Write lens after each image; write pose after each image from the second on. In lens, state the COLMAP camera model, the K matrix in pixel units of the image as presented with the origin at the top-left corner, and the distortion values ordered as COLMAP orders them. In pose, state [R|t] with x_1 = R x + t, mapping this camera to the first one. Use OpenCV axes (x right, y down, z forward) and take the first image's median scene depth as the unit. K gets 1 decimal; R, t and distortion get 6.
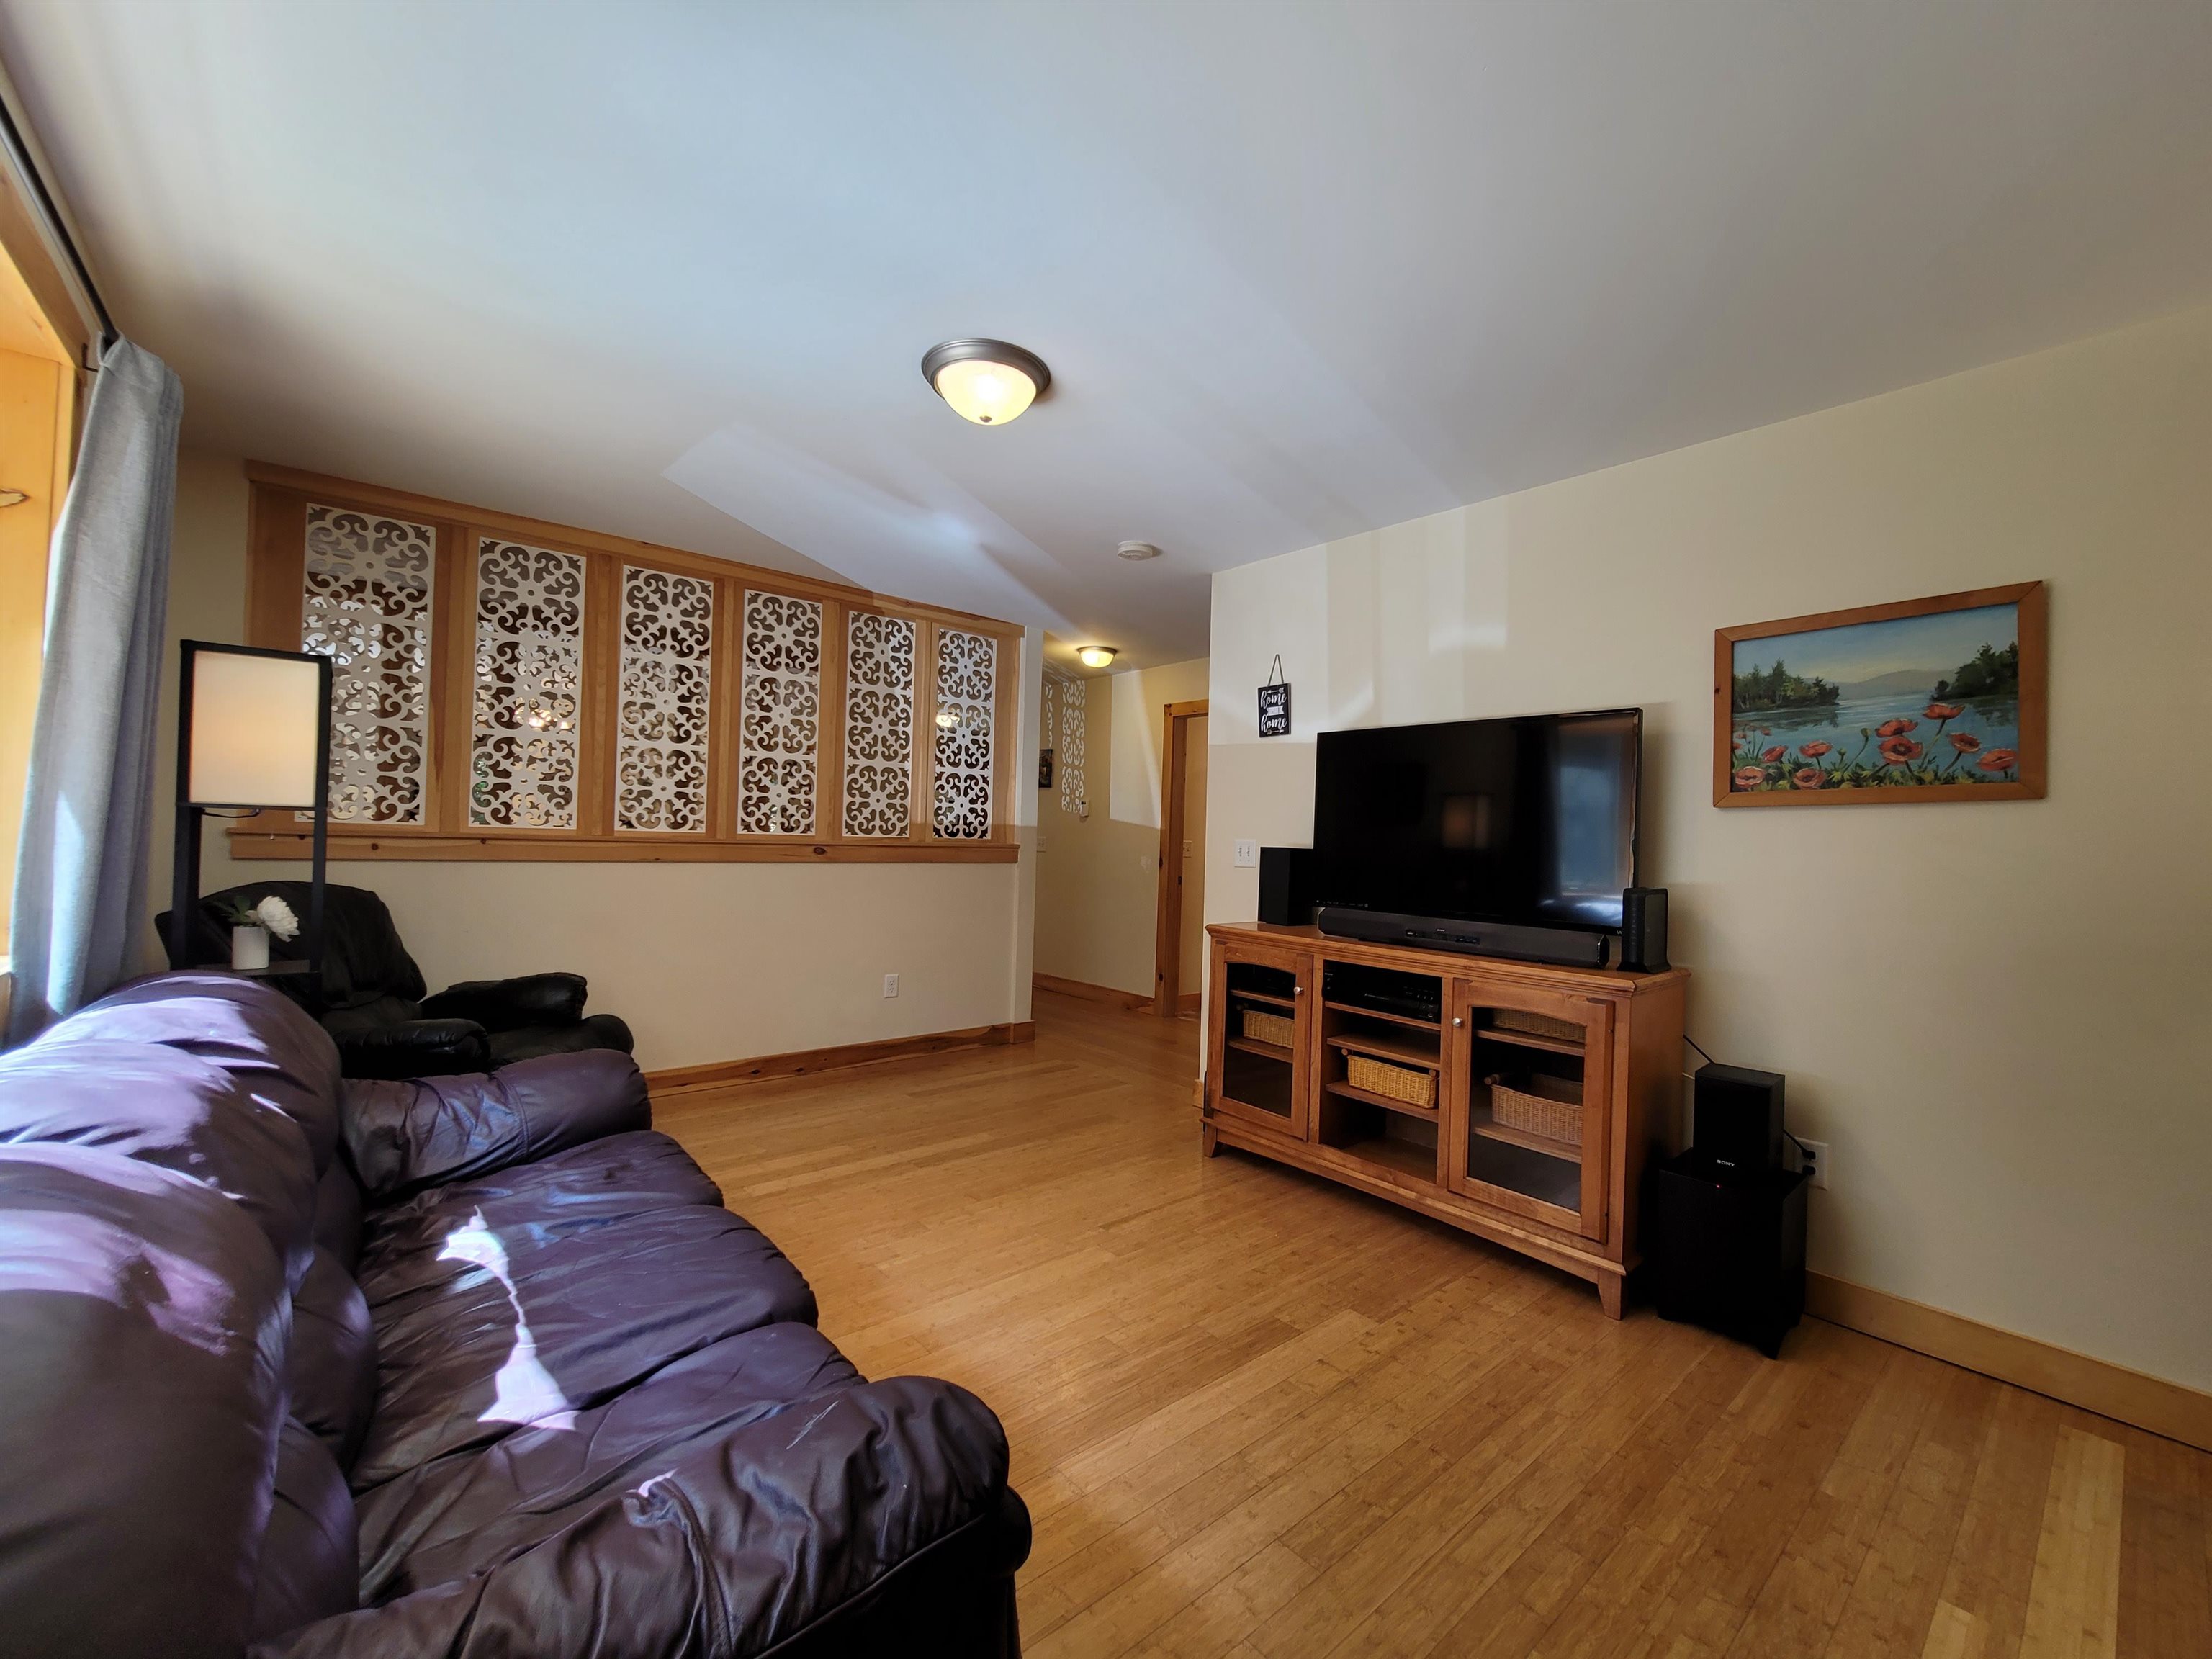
lens RADIAL K [[908.2, 0, 1116.8], [0, 908.2, 825.6], [0, 0, 1]] dist [-0.005603, 0.000316]
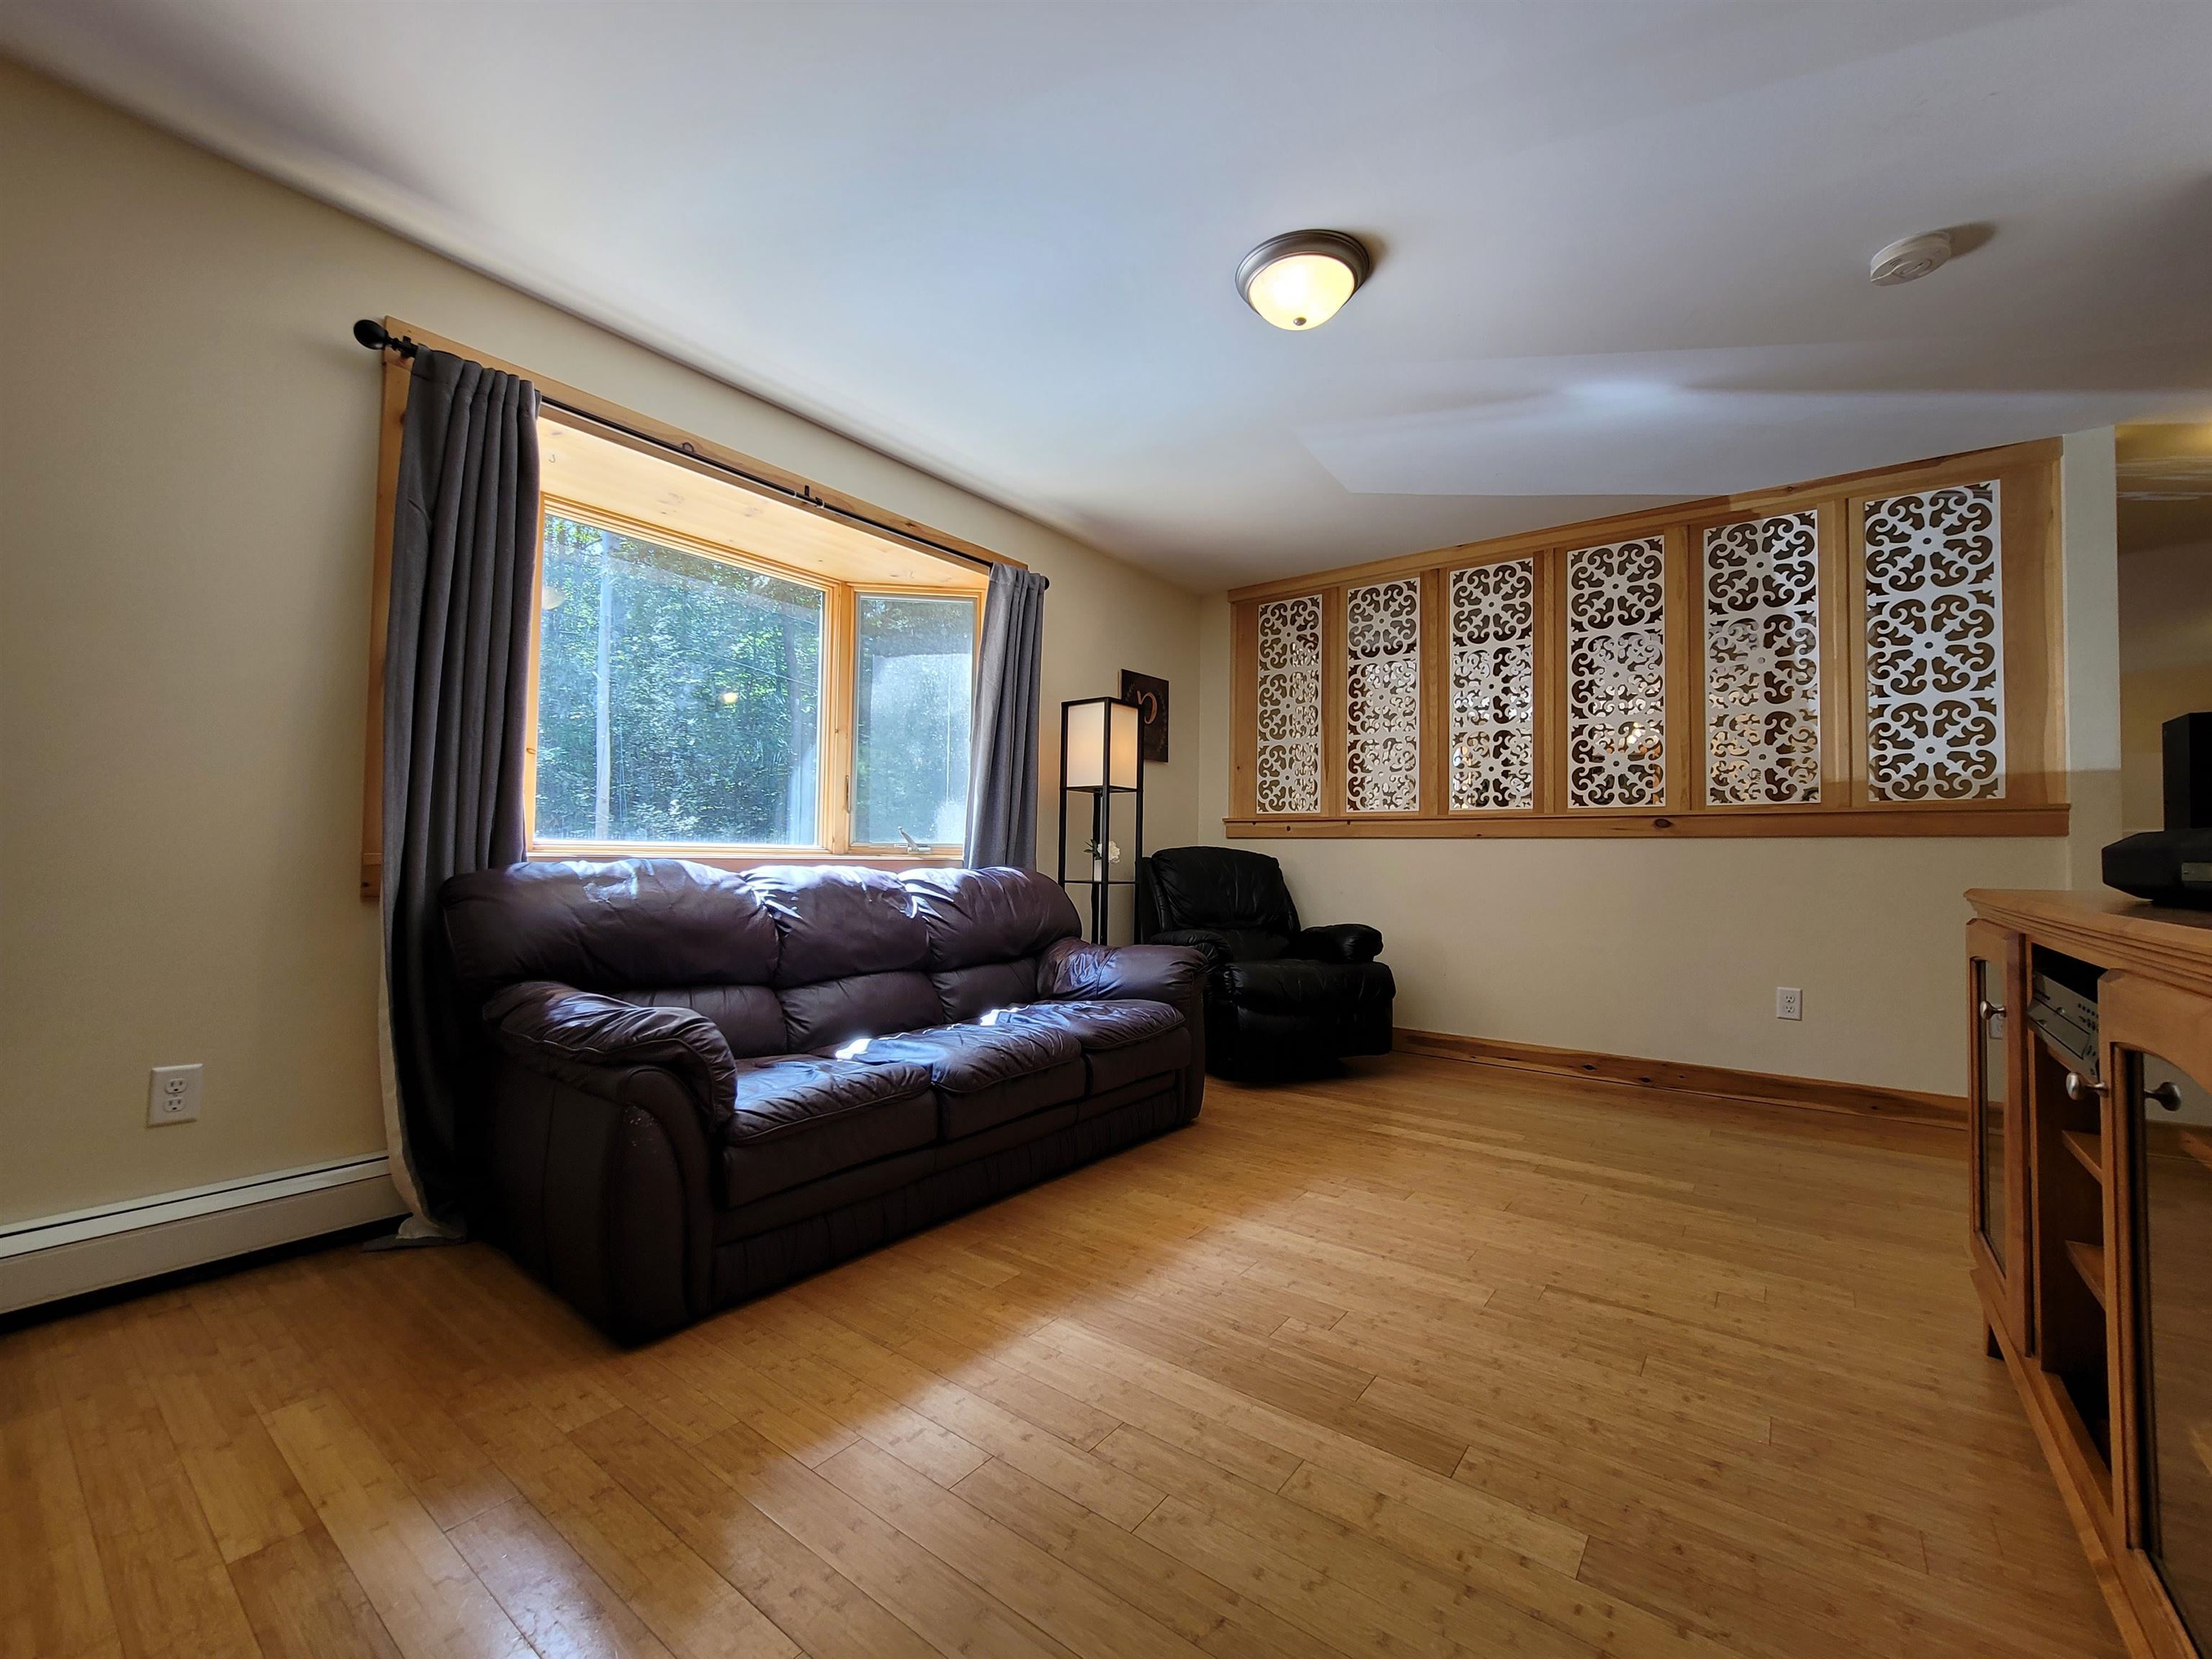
lens RADIAL K [[908.2, 0, 1111.3], [0, 908.2, 826.9], [0, 0, 1]] dist [-0.005603, 0.000316]
pose [[0.207510, -0.059845, -0.976401, 0.511267], [0.005623, 0.998183, -0.059985, 0.103544], [0.978217, 0.006957, 0.207469, 0.425721]]
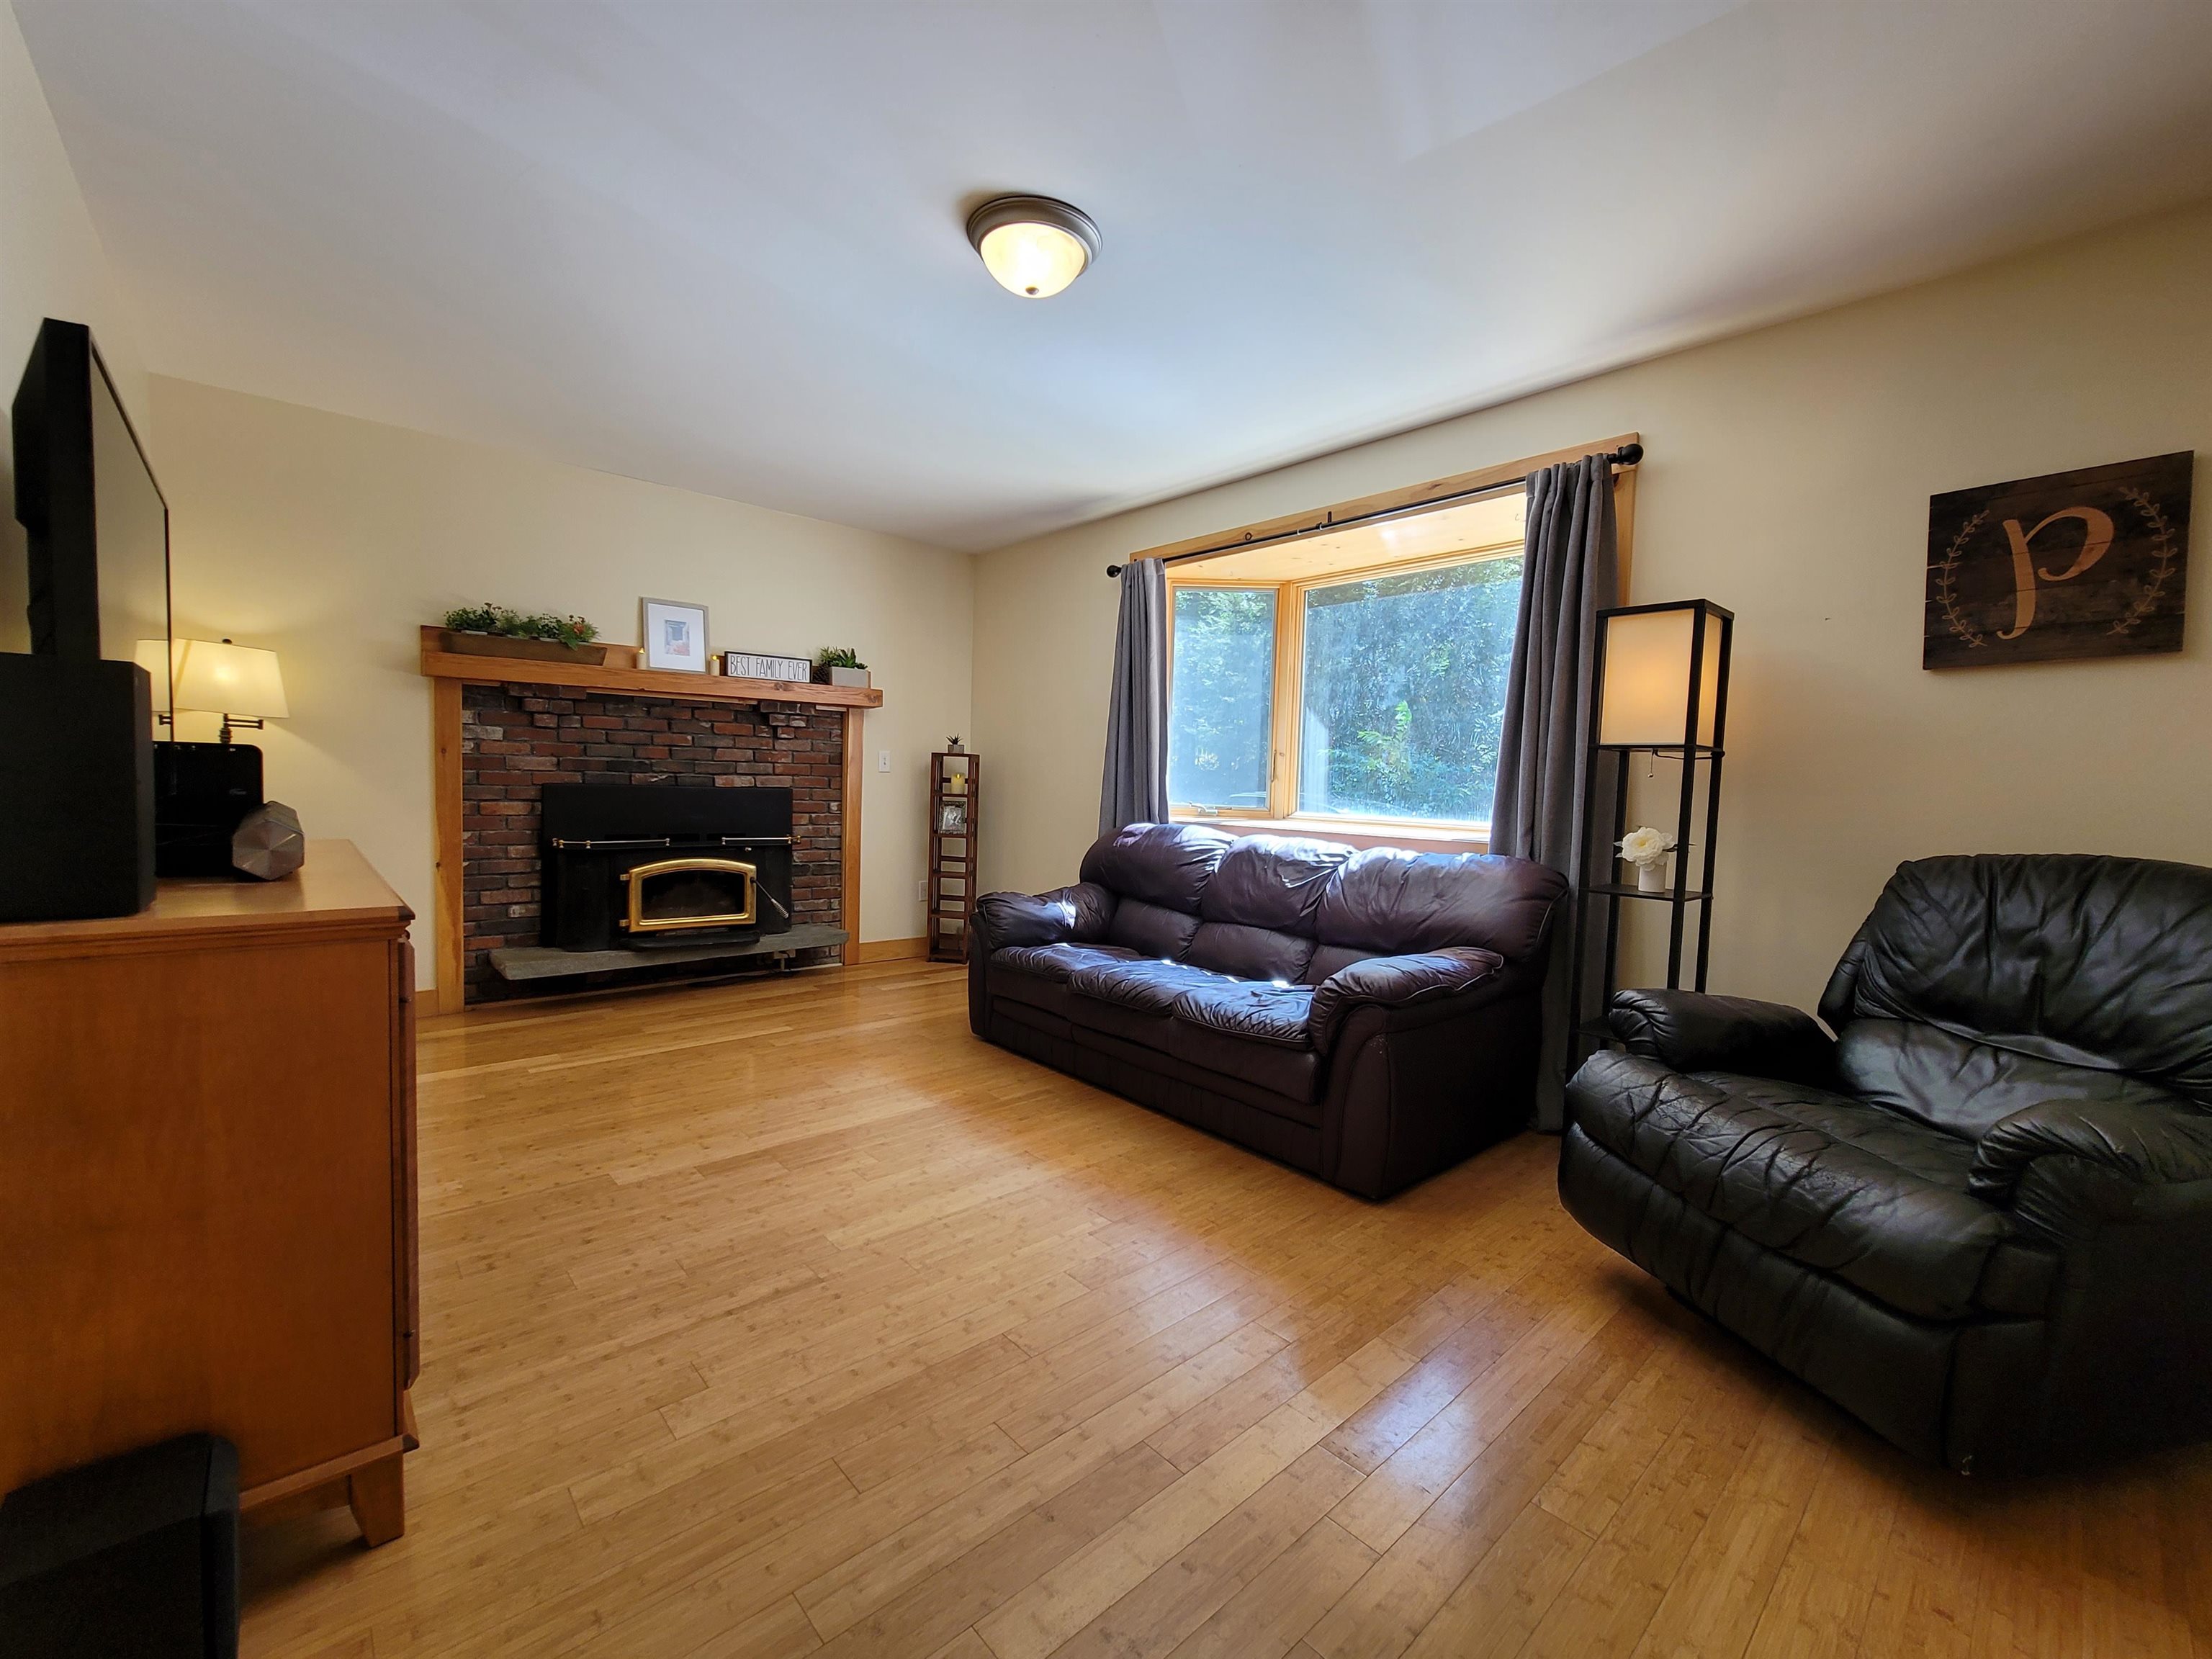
lens RADIAL K [[908.2, 0, 1115.1], [0, 908.2, 825.2], [0, 0, 1]] dist [-0.005603, 0.000316]
pose [[-0.997879, -0.058357, -0.028846, -0.164659], [-0.059335, 0.997649, 0.034298, 0.049795], [0.026776, 0.035937, -0.998995, 1.382098]]
